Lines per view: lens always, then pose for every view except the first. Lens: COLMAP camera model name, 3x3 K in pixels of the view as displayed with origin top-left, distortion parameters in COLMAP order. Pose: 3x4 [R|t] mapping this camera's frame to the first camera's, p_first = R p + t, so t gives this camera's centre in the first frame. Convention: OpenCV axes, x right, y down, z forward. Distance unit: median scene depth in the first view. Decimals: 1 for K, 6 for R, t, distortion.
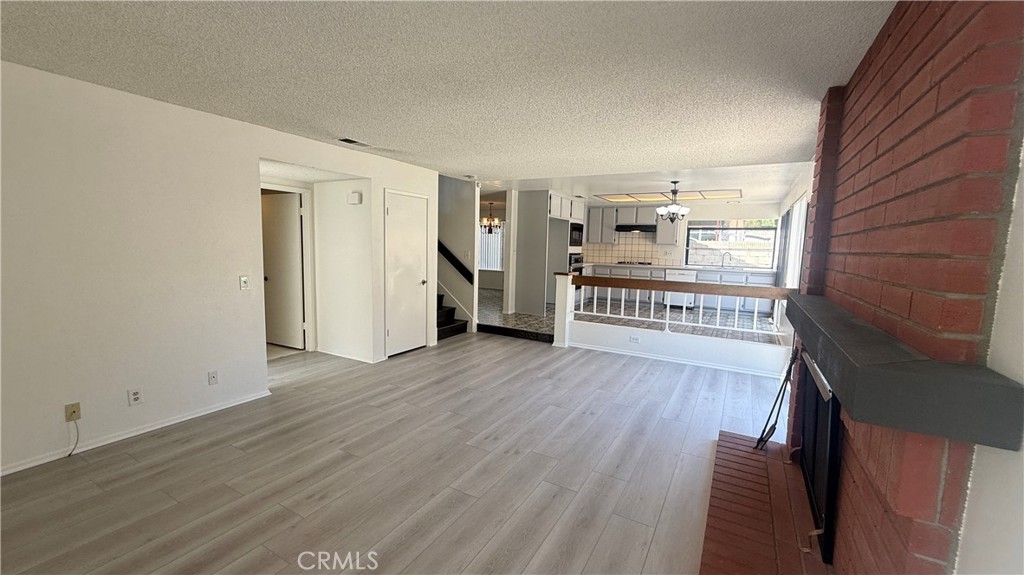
lens RADIAL K [[409.5, 0, 508.7], [0, 409.5, 288.8], [0, 0, 1]] dist [-0.000085, 0.000337]
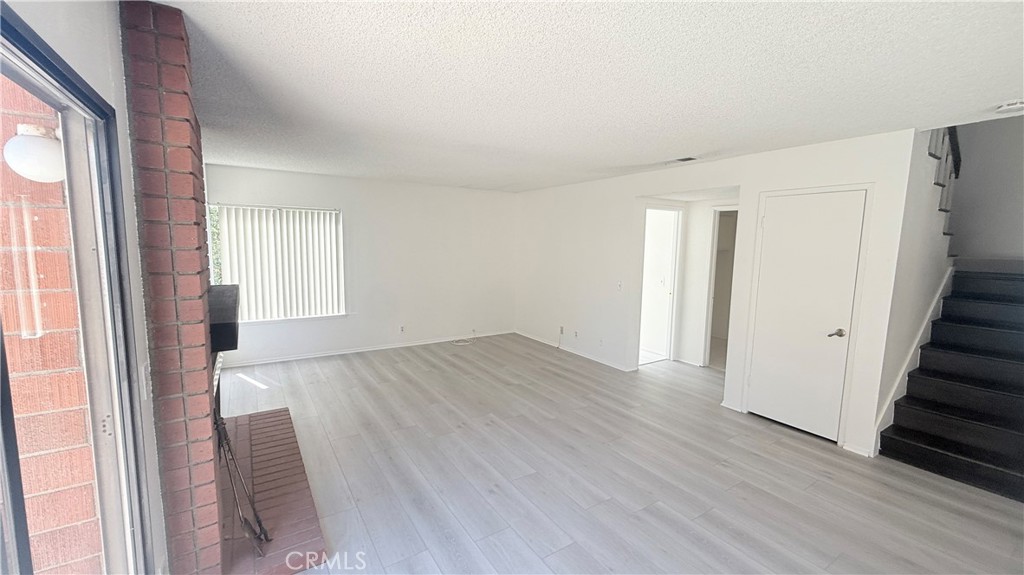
lens RADIAL K [[409.5, 0, 508.7], [0, 409.5, 288.8], [0, 0, 1]] dist [-0.000085, 0.000337]
pose [[-0.457319, 0.067956, -0.886703, 0.649891], [-0.125405, 0.982185, 0.139952, -0.125298], [0.880416, 0.175200, -0.440649, 1.028019]]
